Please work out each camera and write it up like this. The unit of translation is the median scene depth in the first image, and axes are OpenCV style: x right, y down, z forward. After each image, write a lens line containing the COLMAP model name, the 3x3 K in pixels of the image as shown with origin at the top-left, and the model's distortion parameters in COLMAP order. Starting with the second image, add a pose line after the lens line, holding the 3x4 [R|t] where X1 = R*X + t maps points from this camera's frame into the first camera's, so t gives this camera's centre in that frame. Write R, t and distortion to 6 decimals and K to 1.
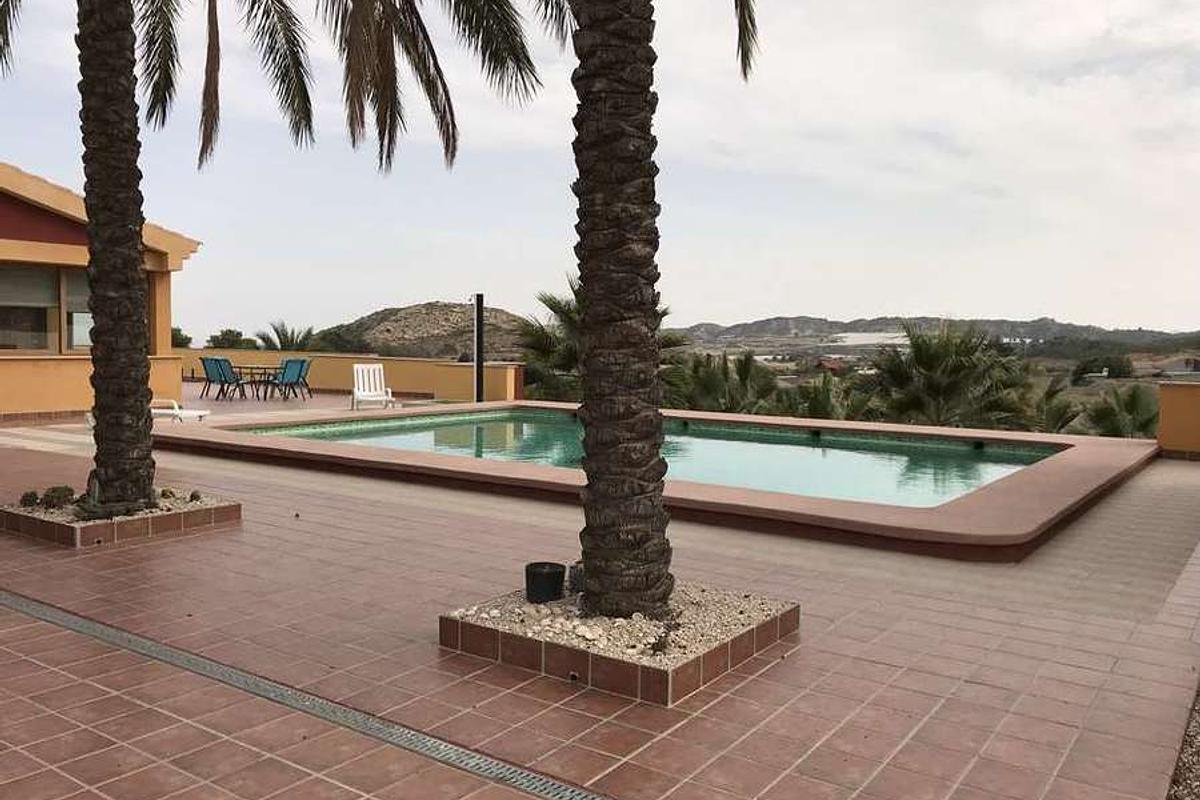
lens RADIAL K [[997.1, 0, 600.3], [0, 997.1, 393.1], [0, 0, 1]] dist [0.036892, -0.002954]
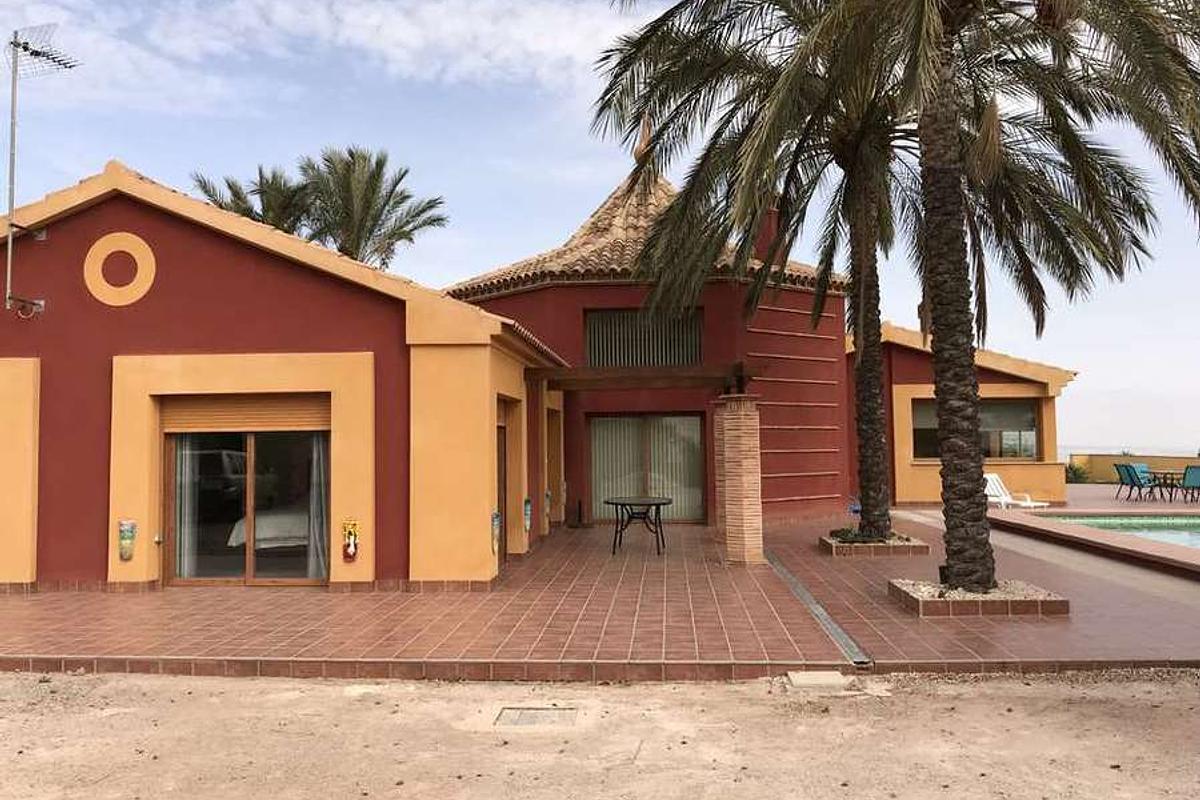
lens RADIAL K [[997.1, 0, 600.3], [0, 997.1, 393.1], [0, 0, 1]] dist [0.036892, -0.002954]
pose [[0.528484, -0.063775, -0.846544, 0.823788], [-0.028729, 0.995260, -0.092914, 0.026169], [0.848457, 0.073424, 0.524147, -0.404461]]
